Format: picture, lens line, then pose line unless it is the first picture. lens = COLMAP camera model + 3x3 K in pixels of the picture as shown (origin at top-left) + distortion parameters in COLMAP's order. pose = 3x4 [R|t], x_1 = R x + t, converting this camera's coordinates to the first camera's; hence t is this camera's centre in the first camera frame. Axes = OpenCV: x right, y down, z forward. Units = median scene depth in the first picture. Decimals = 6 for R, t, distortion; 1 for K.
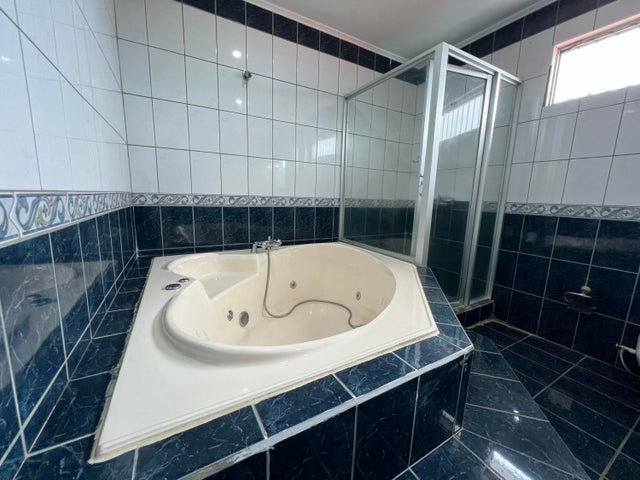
lens RADIAL K [[256.5, 0, 320.1], [0, 256.5, 239.9], [0, 0, 1]] dist [-0.002315, 0.000153]
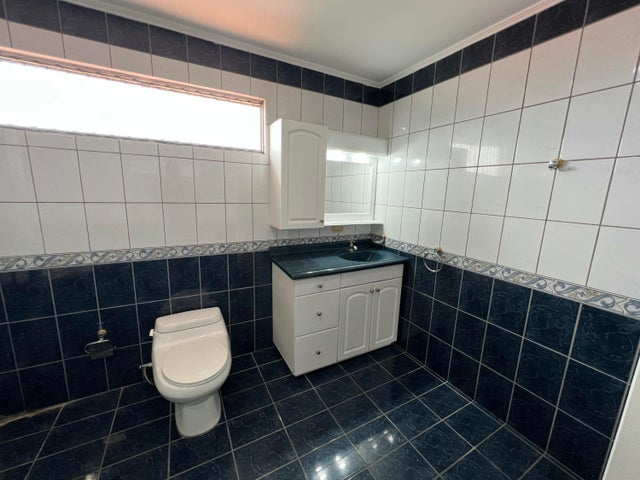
lens RADIAL K [[256.5, 0, 319.4], [0, 256.5, 237.8], [0, 0, 1]] dist [-0.002315, 0.000153]
pose [[0.023331, -0.211667, 0.977063, 0.145931], [0.135509, 0.968979, 0.206680, -0.230350], [-0.990501, 0.127579, 0.051290, 0.057150]]
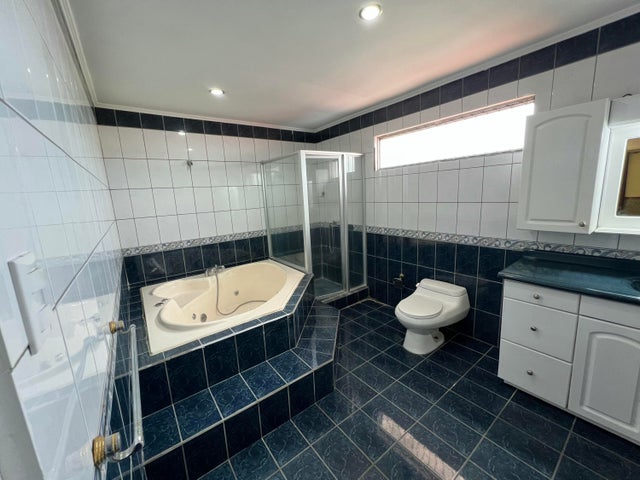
lens RADIAL K [[256.5, 0, 319.7], [0, 256.5, 239.6], [0, 0, 1]] dist [-0.002315, 0.000153]
pose [[0.988526, -0.102572, 0.110884, 0.273005], [0.101554, 0.994720, 0.014800, -0.125215], [-0.111816, -0.003370, 0.993723, -0.632606]]
